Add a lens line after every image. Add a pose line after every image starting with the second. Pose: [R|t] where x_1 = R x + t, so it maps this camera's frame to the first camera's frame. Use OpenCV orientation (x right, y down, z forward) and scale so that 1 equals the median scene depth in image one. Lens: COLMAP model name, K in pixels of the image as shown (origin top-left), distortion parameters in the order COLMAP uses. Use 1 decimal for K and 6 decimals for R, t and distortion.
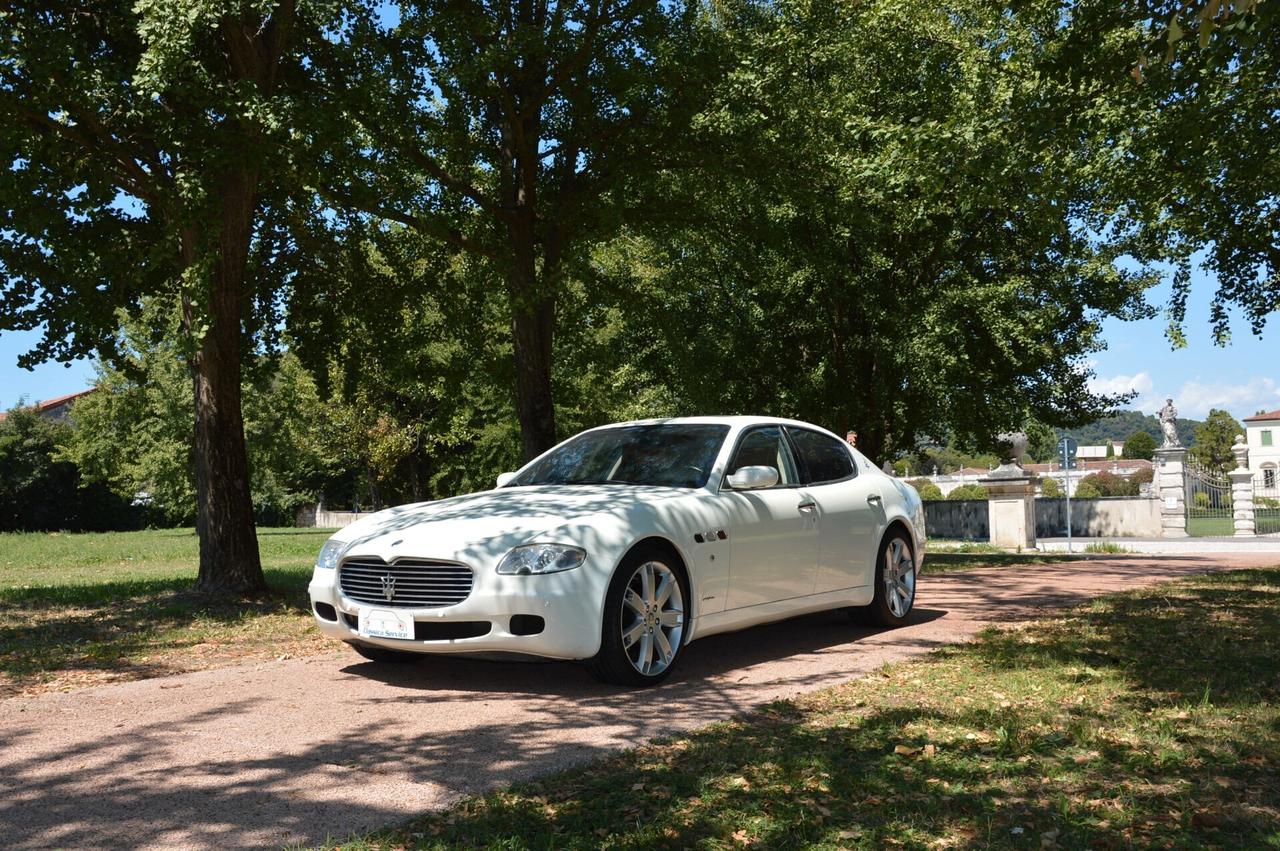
lens RADIAL K [[1186.9, 0, 640.0], [0, 1186.9, 425.5], [0, 0, 1]] dist [-0.091232, 0.176447]
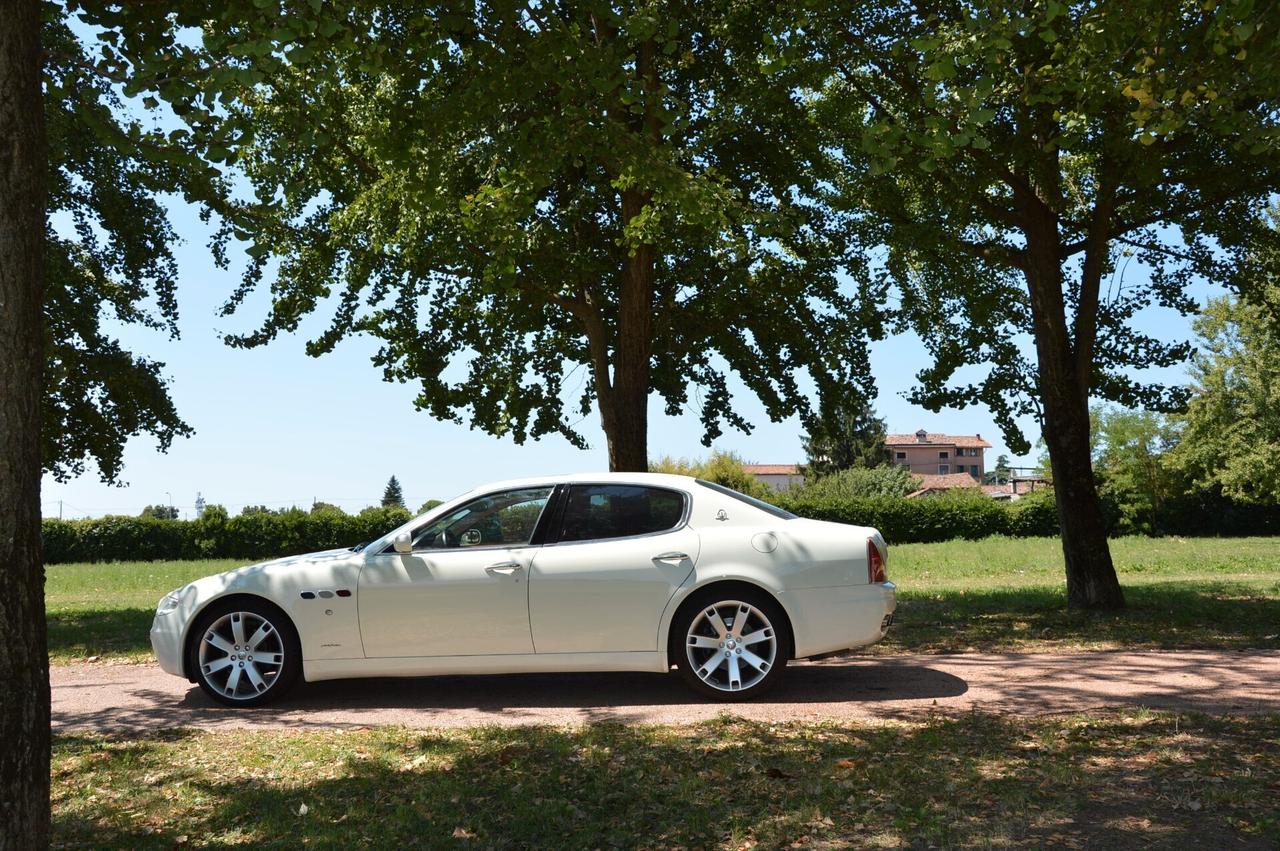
lens RADIAL K [[1194.3, 0, 640.0], [0, 1194.3, 425.5], [0, 0, 1]] dist [-0.088486, 0.174026]
pose [[0.508494, -0.073428, -0.857929, 0.937422], [0.076343, 0.996278, -0.040021, -0.003570], [0.857674, -0.045147, 0.512208, 0.491335]]
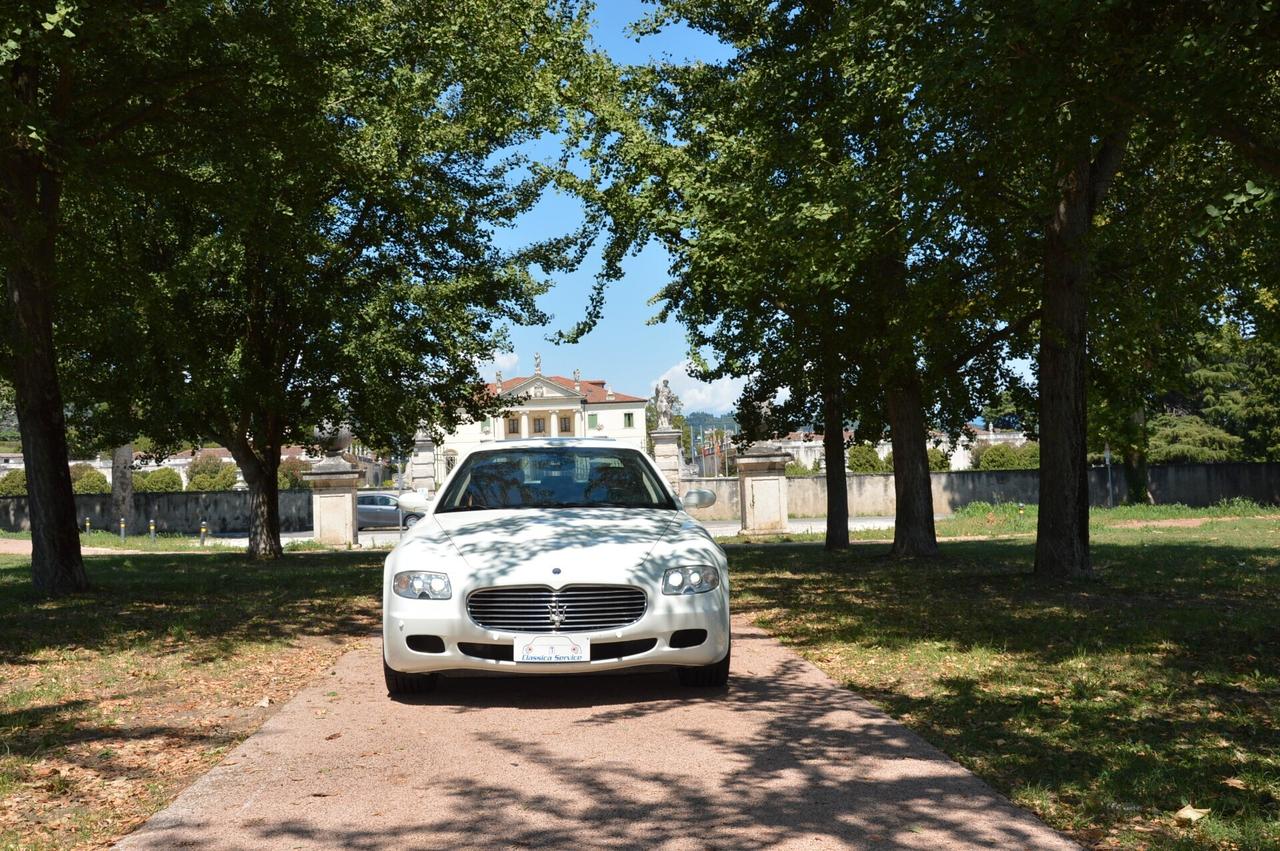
lens RADIAL K [[1320.1, 0, 640.0], [0, 1320.1, 425.5], [0, 0, 1]] dist [0.003806, 0.006251]
pose [[0.794397, 0.022873, 0.606968, -0.576421], [-0.032998, 0.999440, 0.005524, -0.026230], [-0.606502, -0.024417, 0.794707, 0.015479]]
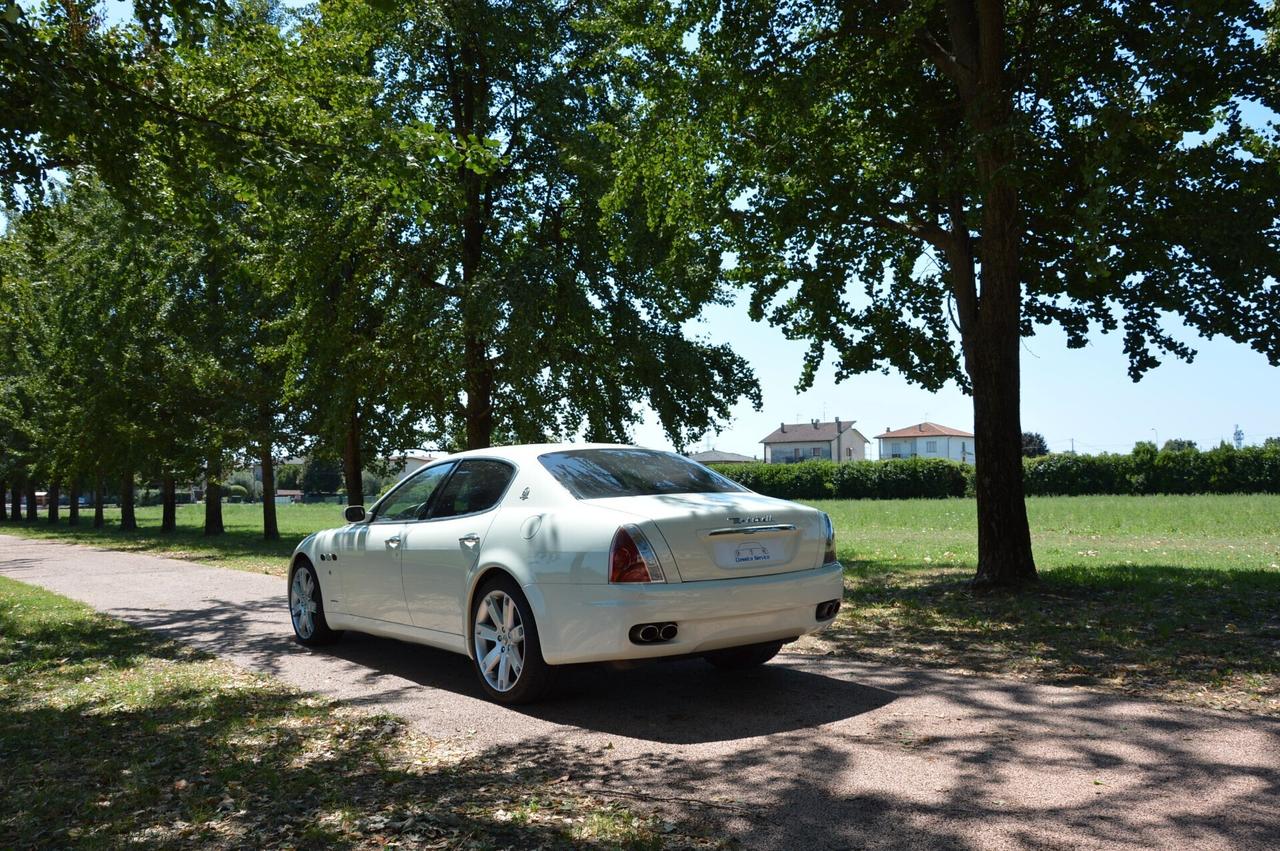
lens RADIAL K [[1097.4, 0, 640.0], [0, 1097.4, 425.5], [0, 0, 1]] dist [-0.144466, 0.157949]
pose [[-0.319667, -0.031505, -0.947006, 0.862651], [0.095514, 0.993285, -0.065286, 0.042435], [0.942703, -0.111322, -0.314512, 1.310482]]
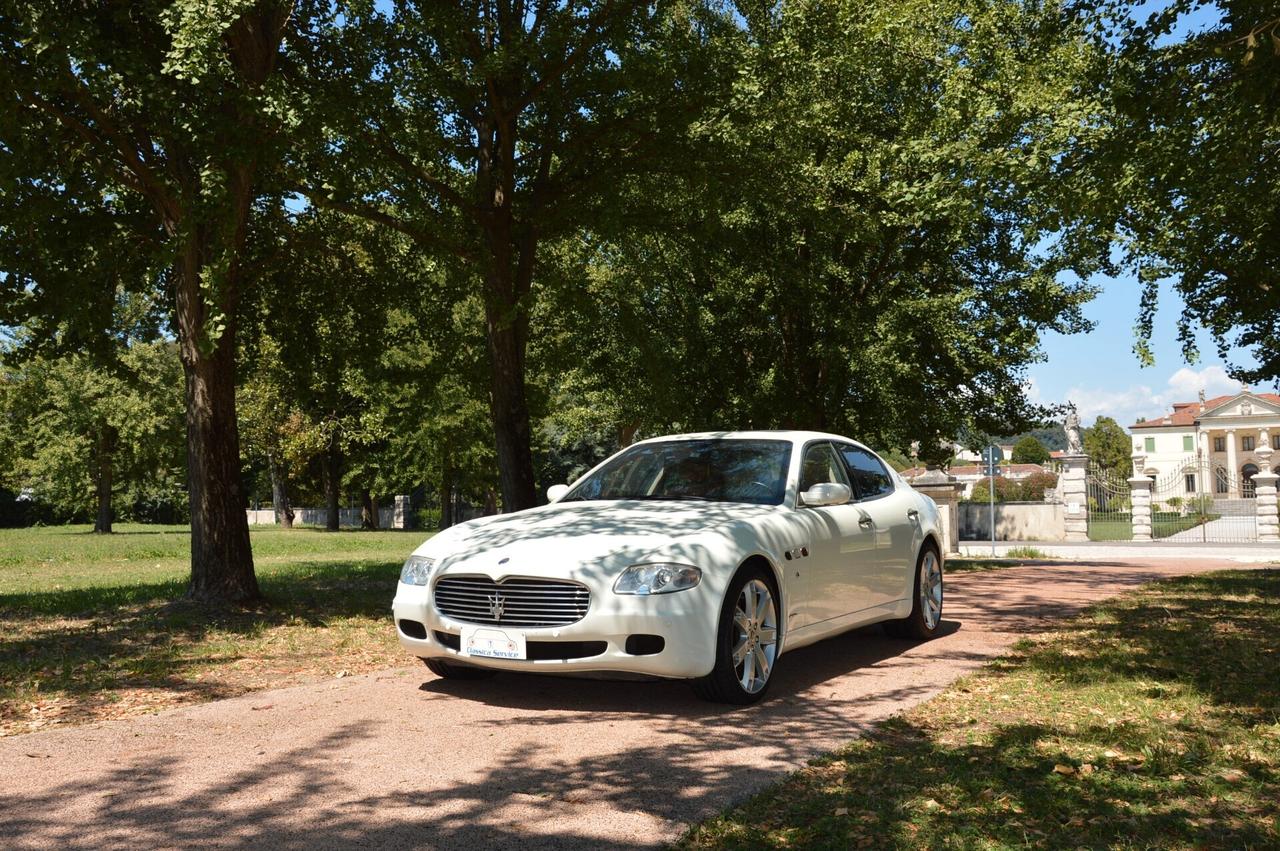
lens RADIAL K [[1194.3, 0, 640.0], [0, 1194.3, 425.5], [0, 0, 1]] dist [-0.088486, 0.174026]
pose [[0.996152, 0.014294, 0.086466, -0.120119], [-0.014397, 0.999896, 0.000565, -0.010486], [-0.086449, -0.001808, 0.996255, 0.000813]]
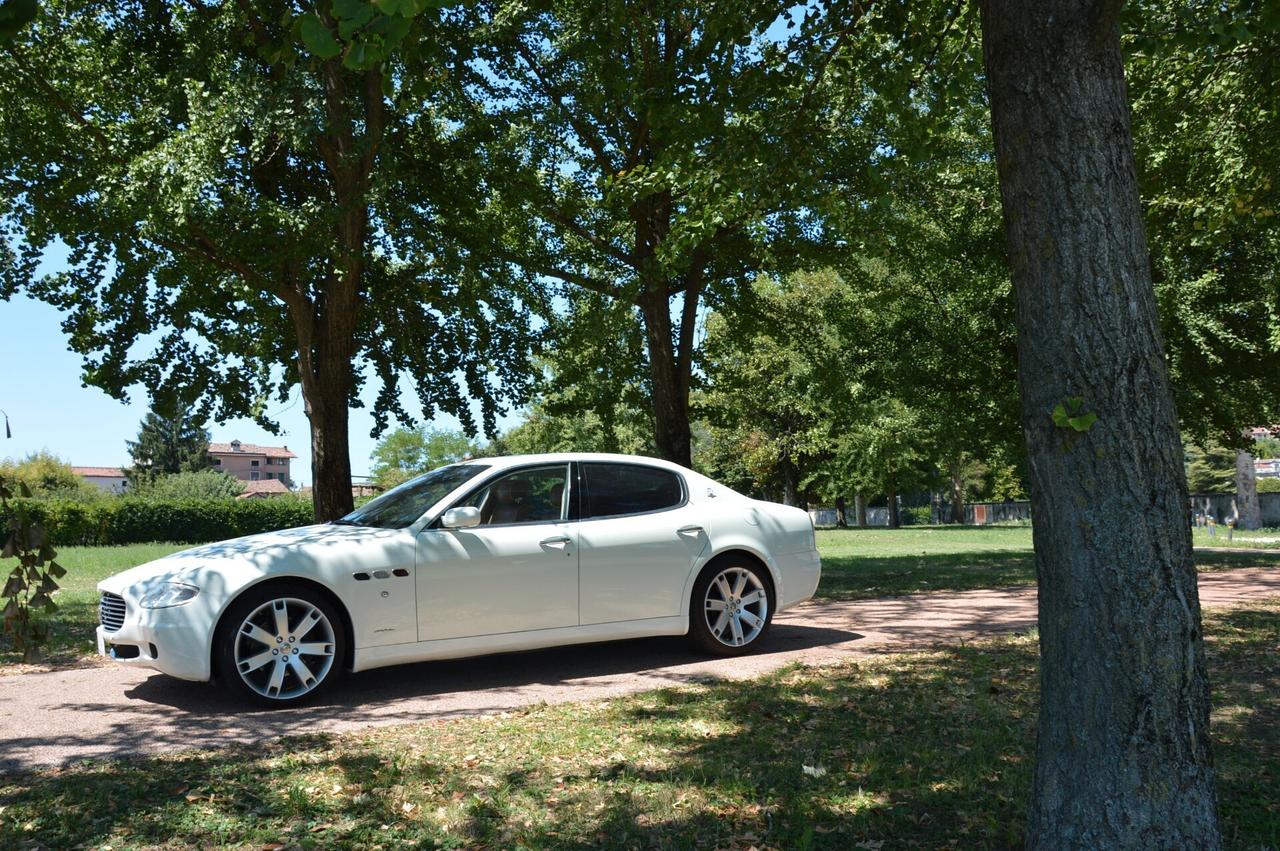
lens RADIAL K [[1034.4, 0, 640.0], [0, 1034.4, 425.5], [0, 0, 1]] dist [-0.094333, 0.007710]
pose [[0.919190, -0.045857, -0.391135, 0.484473], [0.043126, 0.998945, -0.015767, -0.013975], [0.391445, -0.002375, 0.920198, 0.164532]]
